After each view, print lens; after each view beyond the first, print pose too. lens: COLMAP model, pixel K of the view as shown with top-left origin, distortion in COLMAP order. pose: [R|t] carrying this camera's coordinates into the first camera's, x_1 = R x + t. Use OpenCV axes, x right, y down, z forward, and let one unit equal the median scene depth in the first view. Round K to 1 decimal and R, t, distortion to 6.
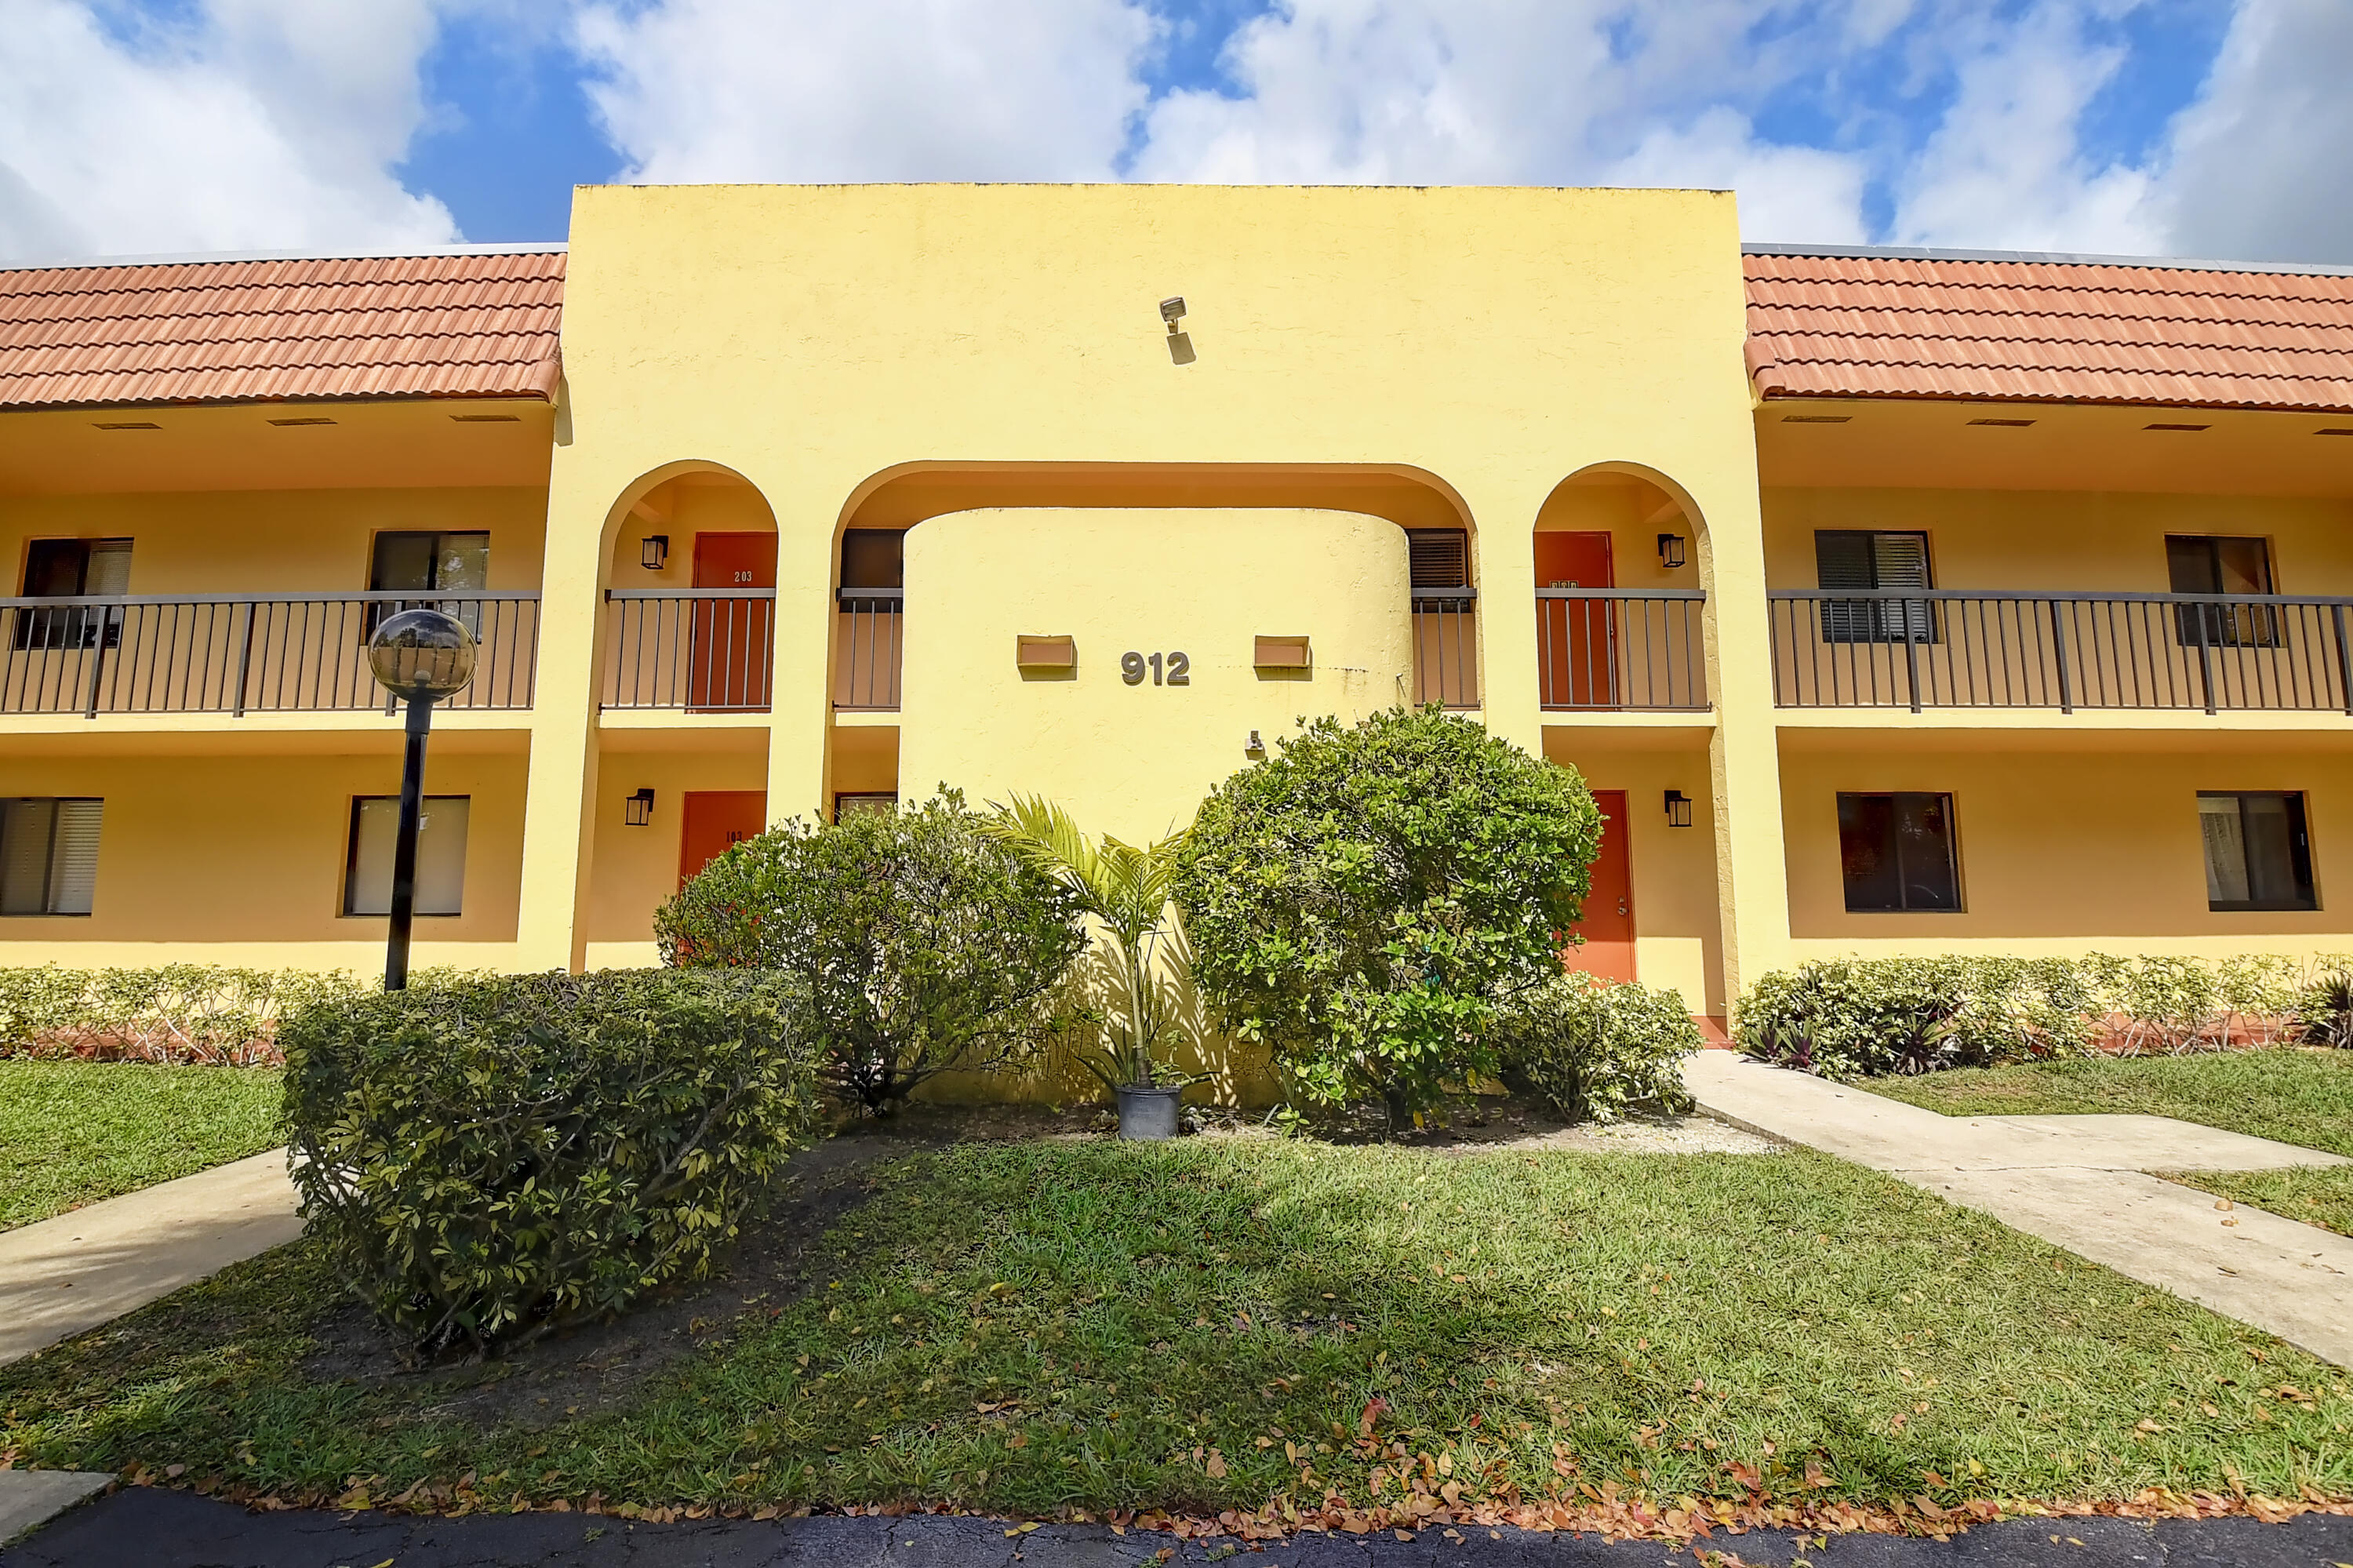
lens RADIAL K [[951.0, 0, 1176.5], [0, 951.0, 784.0], [0, 0, 1]] dist [-0.030723, -0.000029]
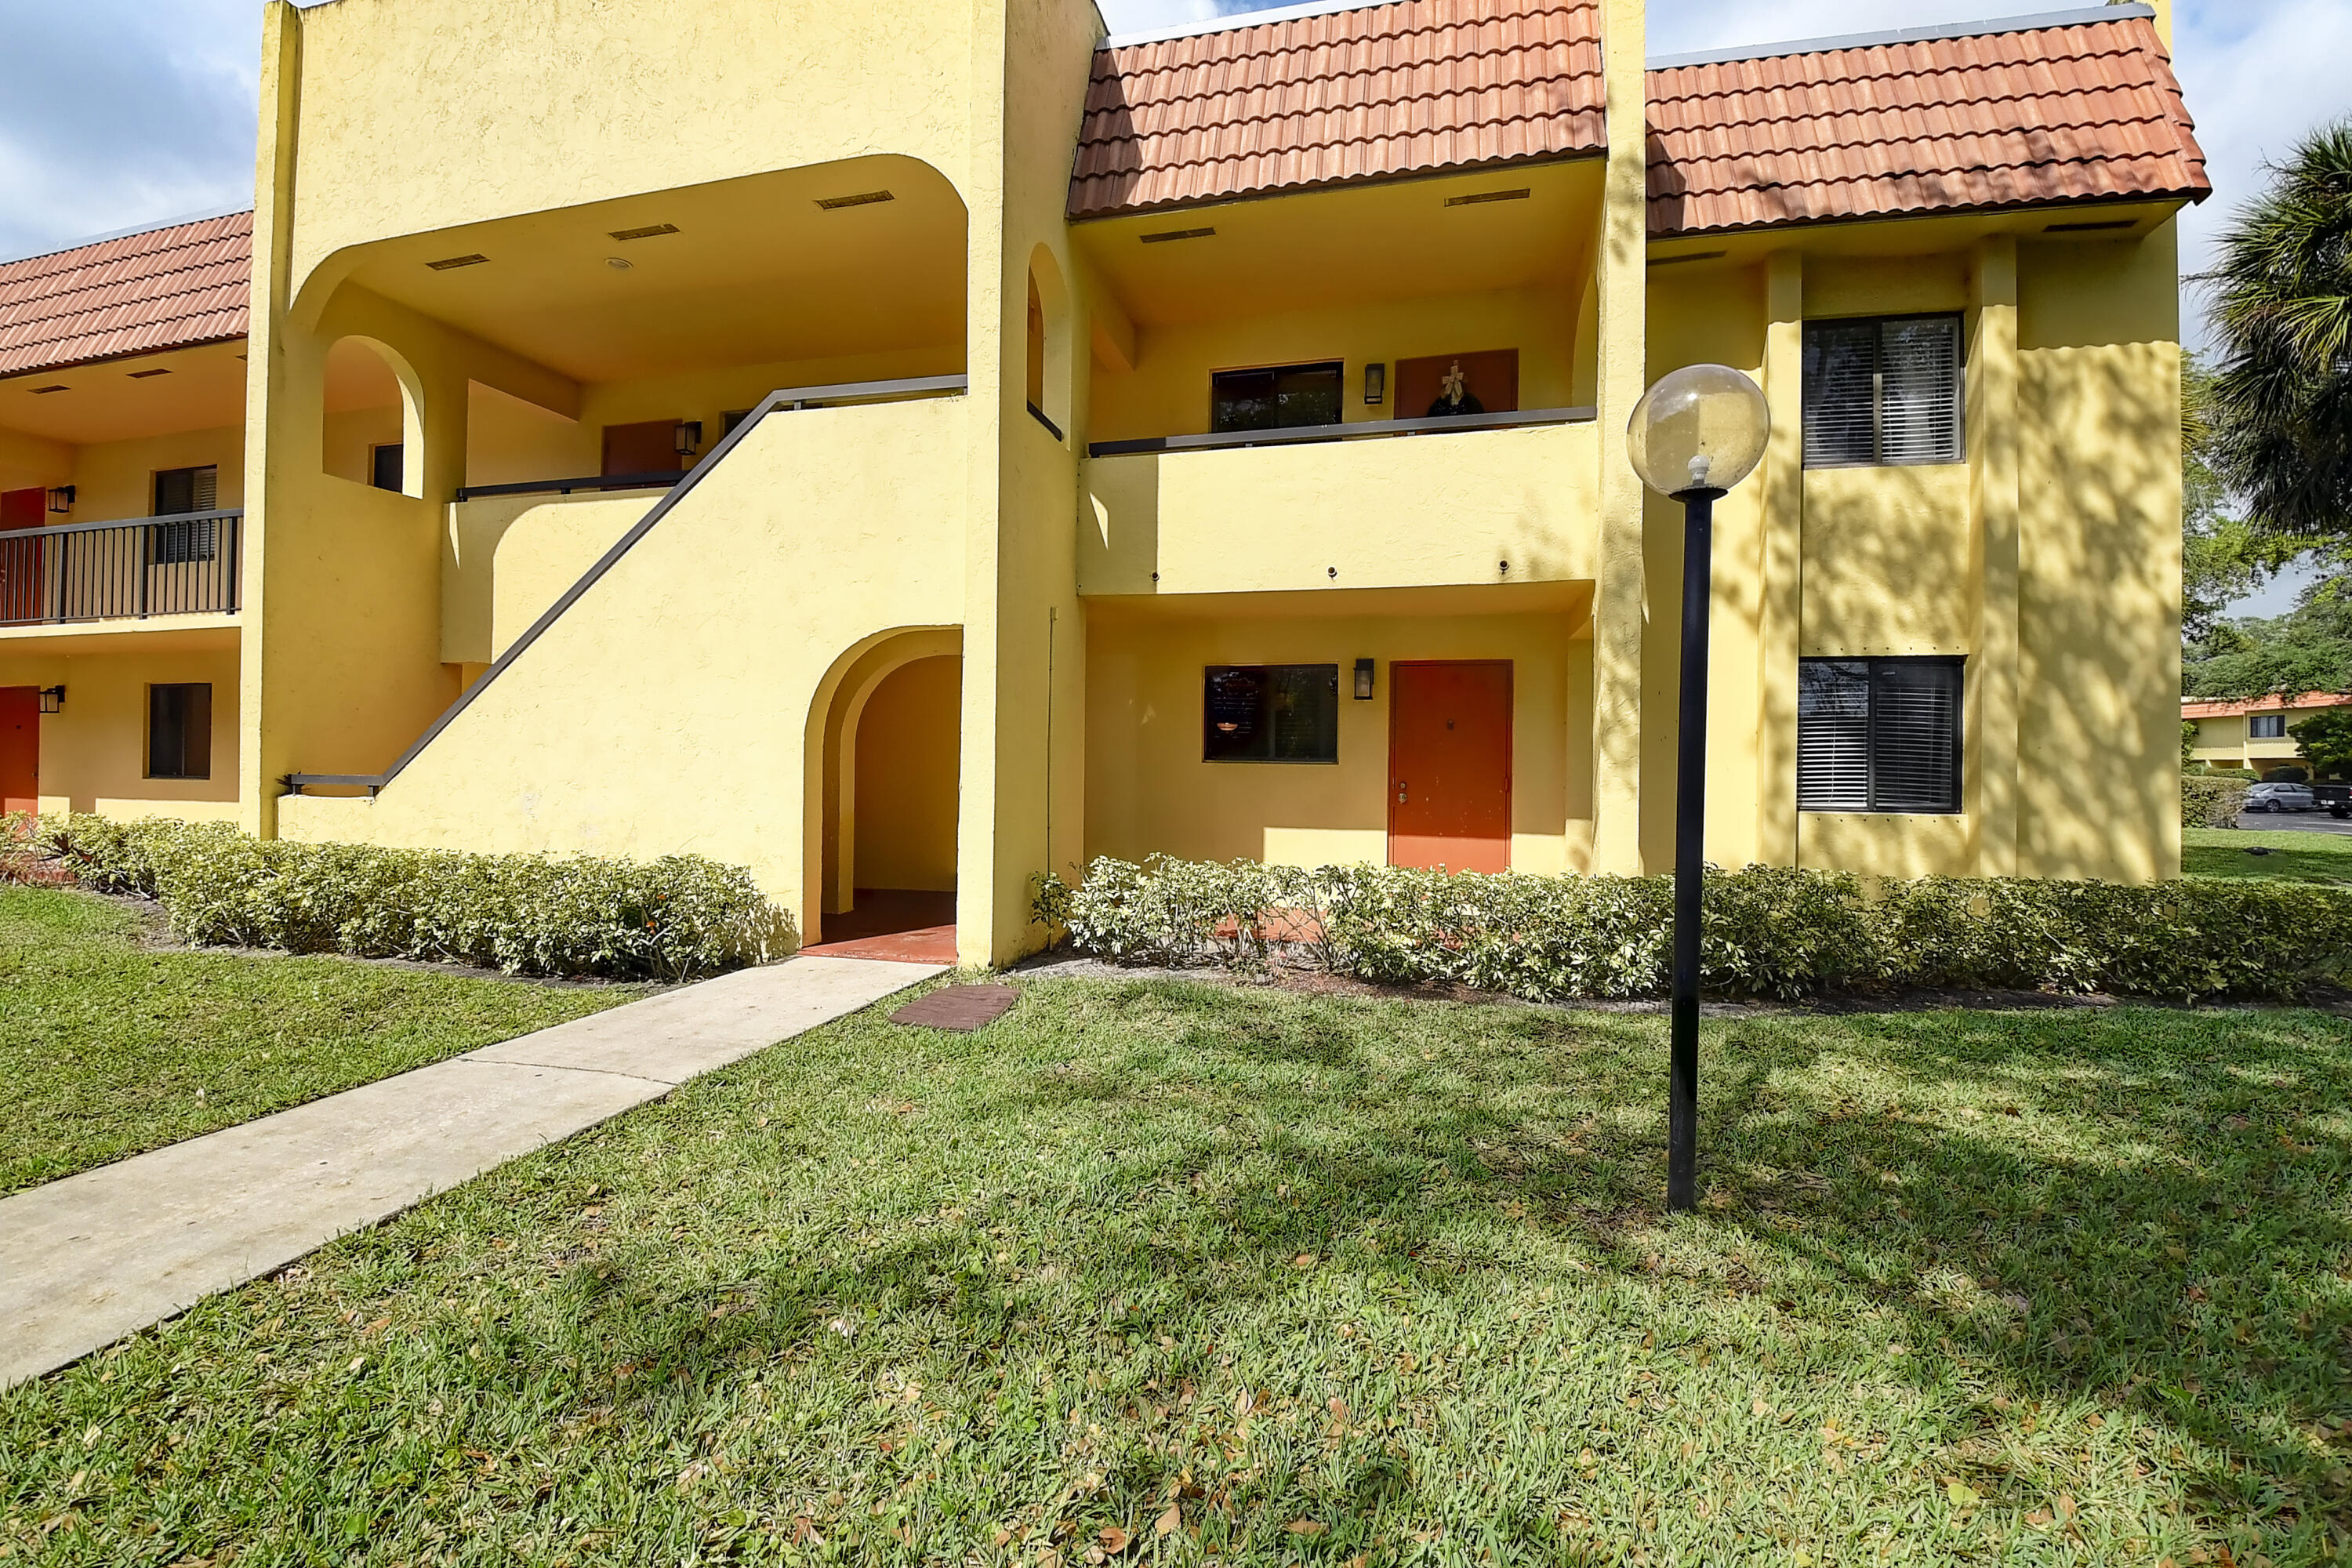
lens RADIAL K [[1043.3, 0, 1170.8], [0, 1043.3, 758.1], [0, 0, 1]] dist [0.025351, -0.030380]
pose [[0.964862, 0.009291, -0.262592, 0.803557], [0.017381, 0.994929, 0.099066, -0.002186], [0.262180, -0.100150, 0.959808, 0.006969]]
